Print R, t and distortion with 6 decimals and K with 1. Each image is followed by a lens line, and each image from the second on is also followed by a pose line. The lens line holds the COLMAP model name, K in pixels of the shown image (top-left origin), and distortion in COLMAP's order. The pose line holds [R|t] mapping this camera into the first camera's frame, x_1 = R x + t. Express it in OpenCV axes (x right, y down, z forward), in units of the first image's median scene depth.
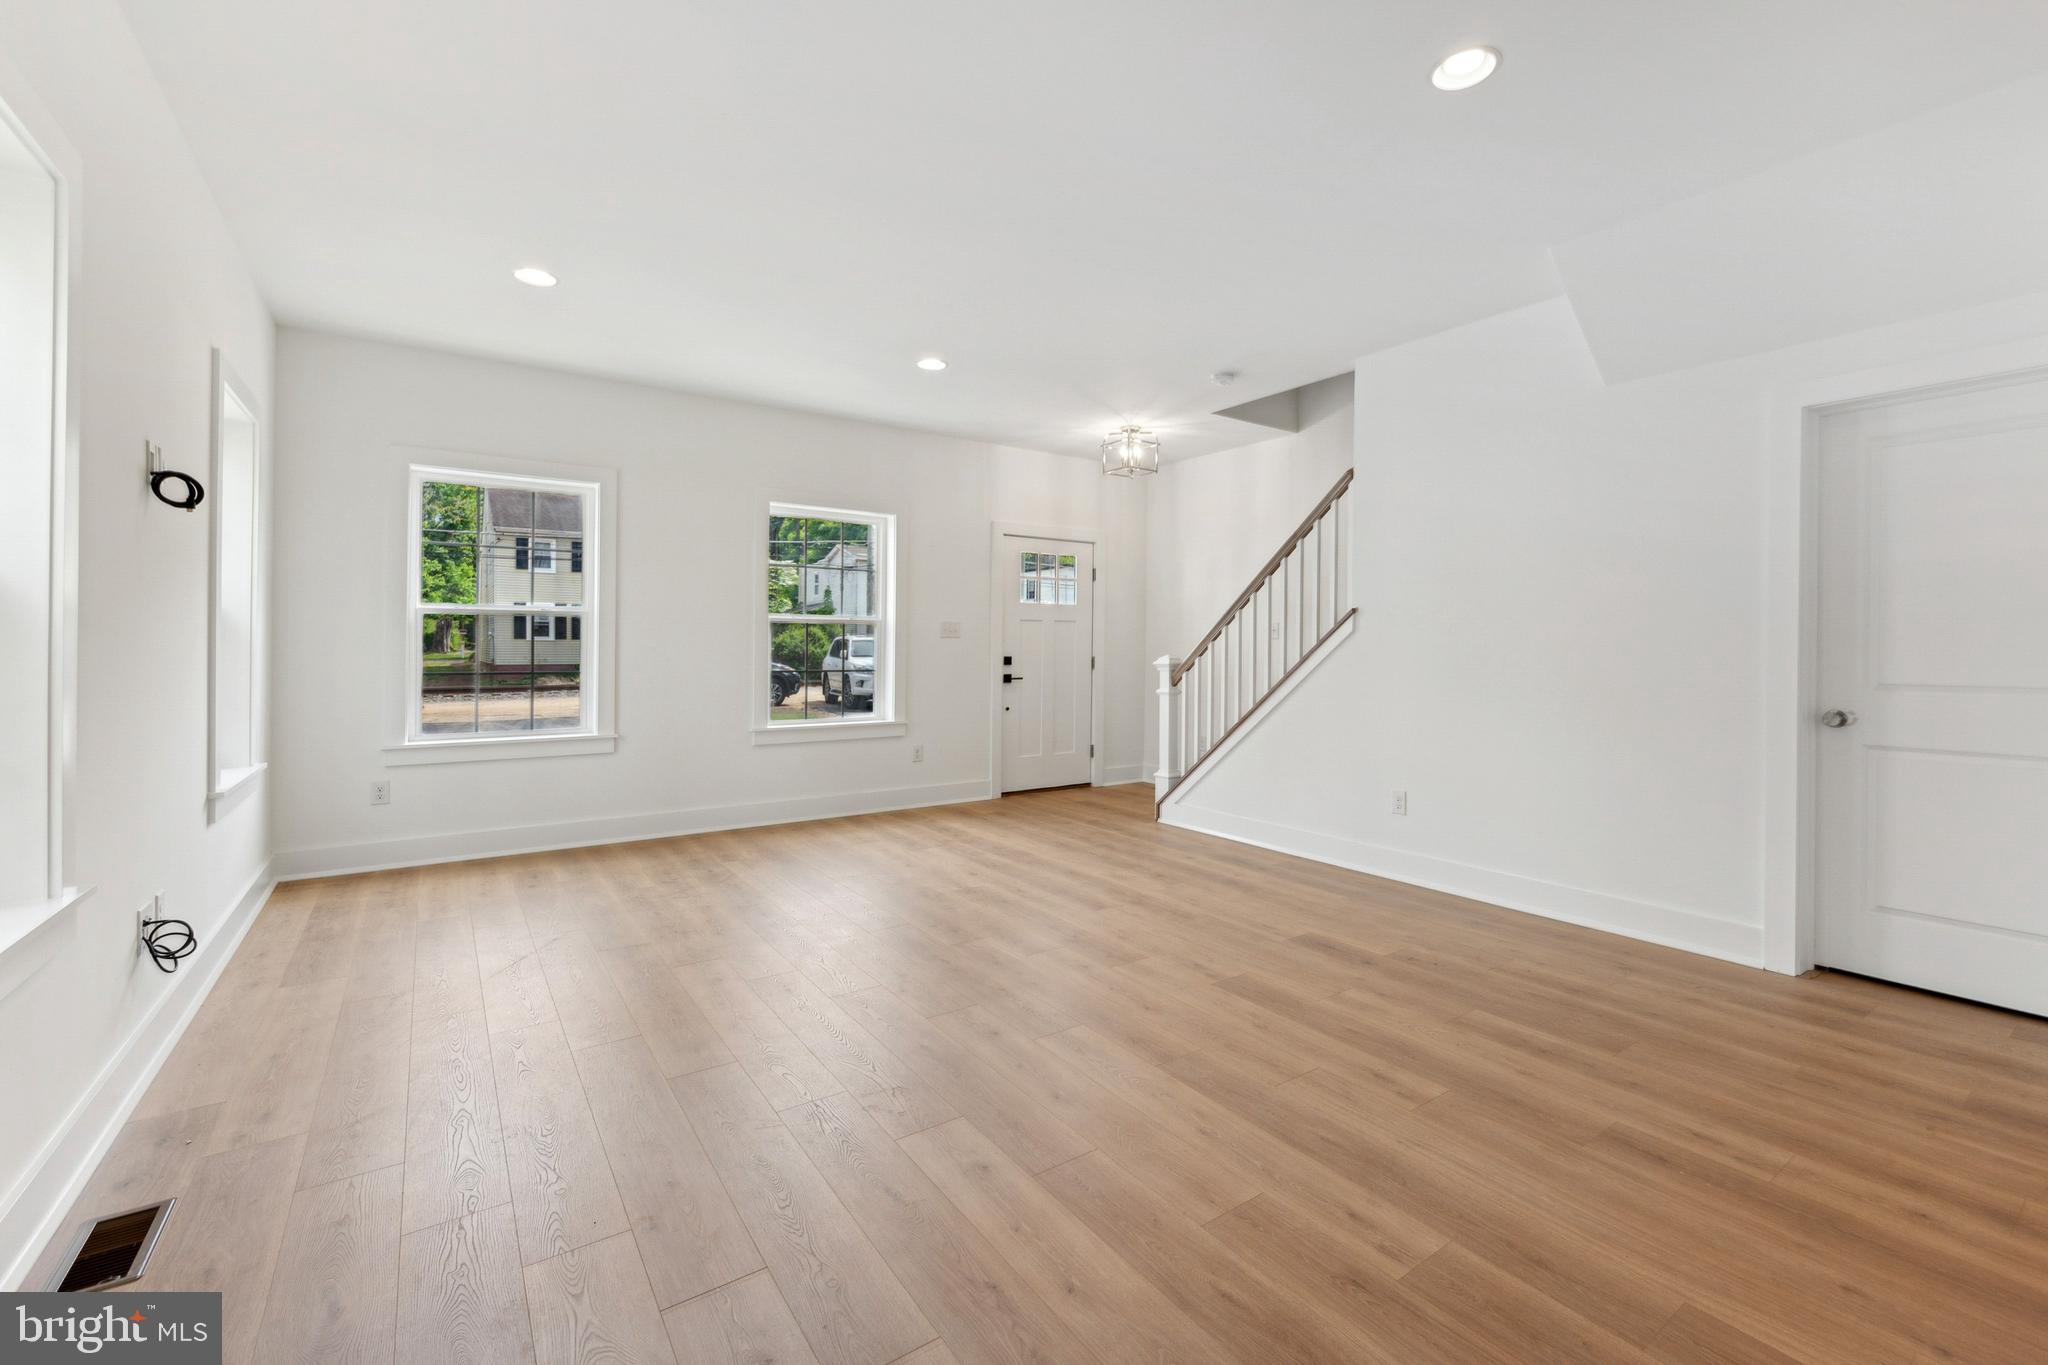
lens RADIAL K [[865.1, 0, 1040.8], [0, 865.1, 658.4], [0, 0, 1]] dist [0.002936, -0.000956]
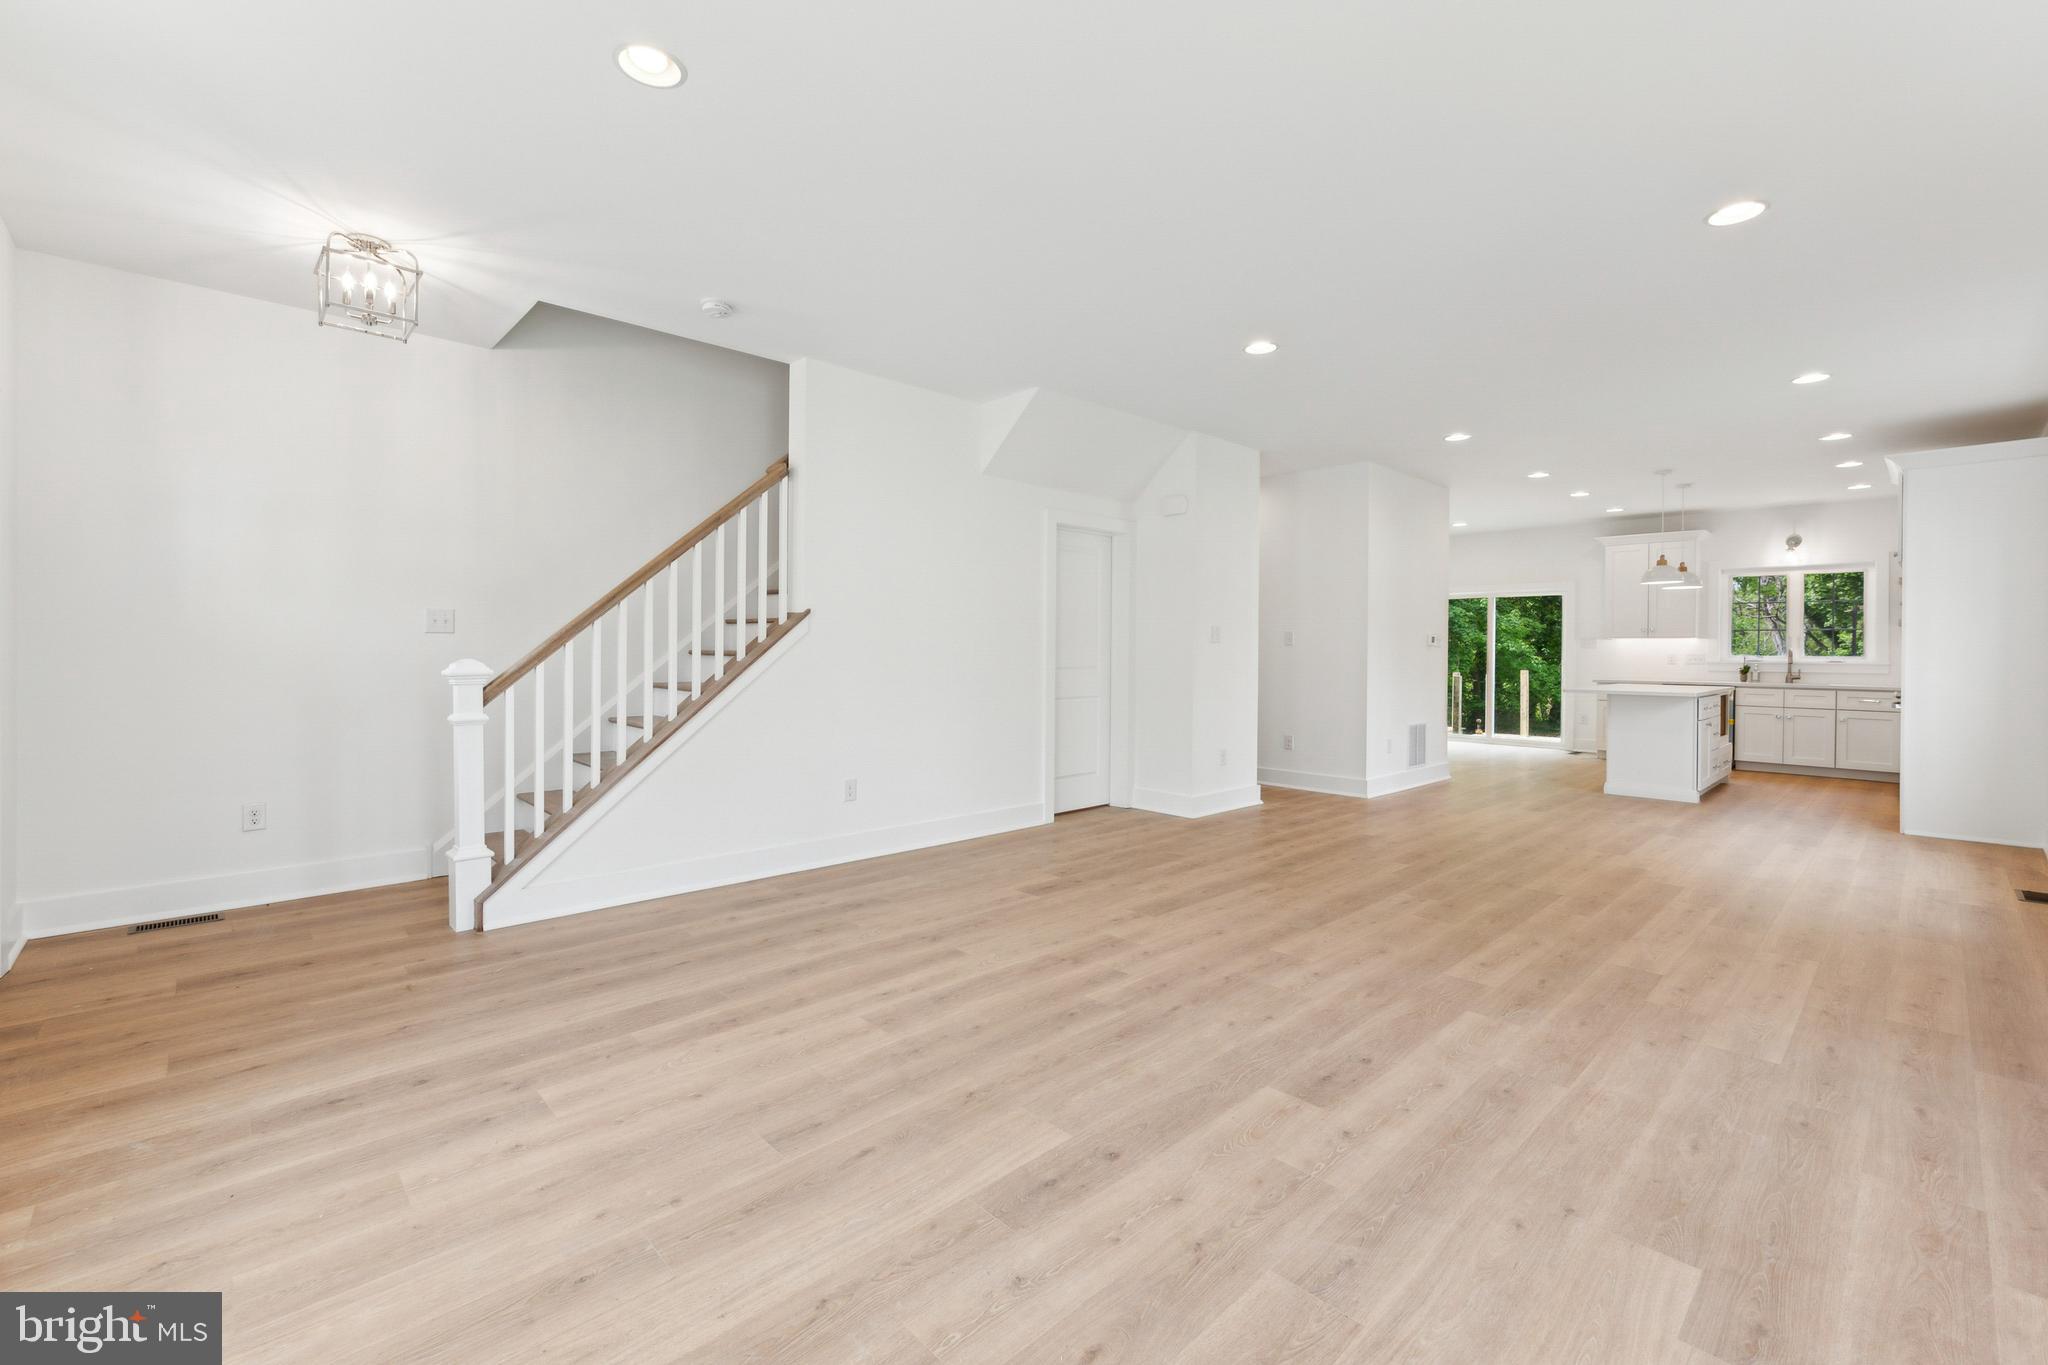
lens RADIAL K [[865.1, 0, 1045.2], [0, 865.1, 663.3], [0, 0, 1]] dist [0.002936, -0.000956]
pose [[-0.154477, -0.019919, 0.987796, -0.769128], [0.007970, 0.999739, 0.021406, -0.016120], [-0.987964, 0.011179, -0.154278, 1.021505]]
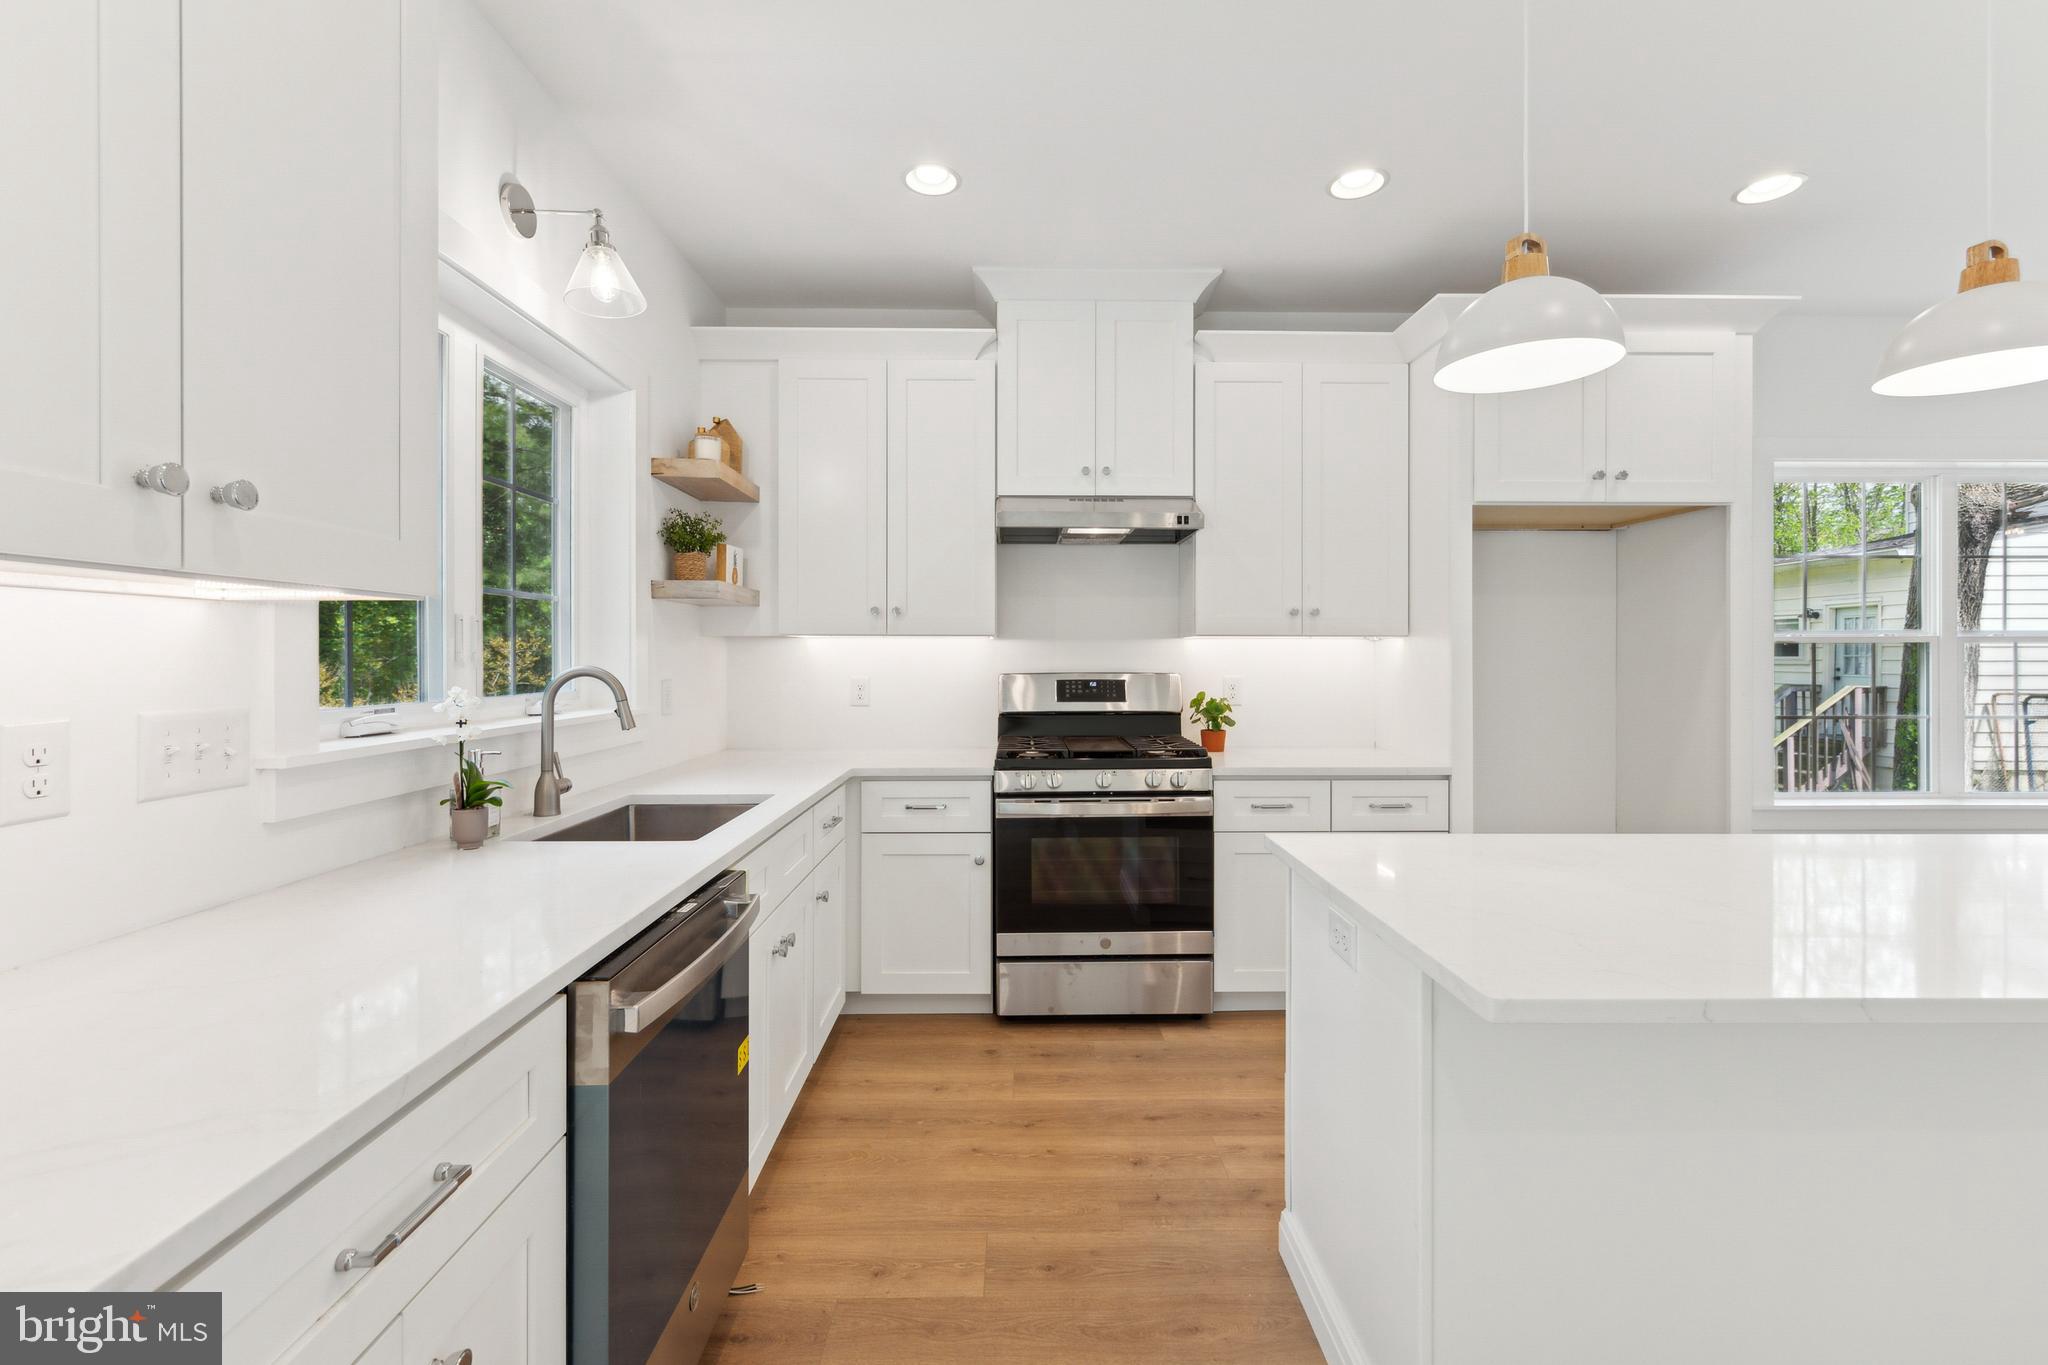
lens RADIAL K [[865.1, 0, 1035.4], [0, 865.1, 651.9], [0, 0, 1]] dist [0.002936, -0.000956]
pose [[-0.564714, -0.009684, -0.825230, 1.420672], [-0.016334, 0.999866, -0.000555, -0.004386], [0.825125, 0.013166, -0.564796, -0.692911]]
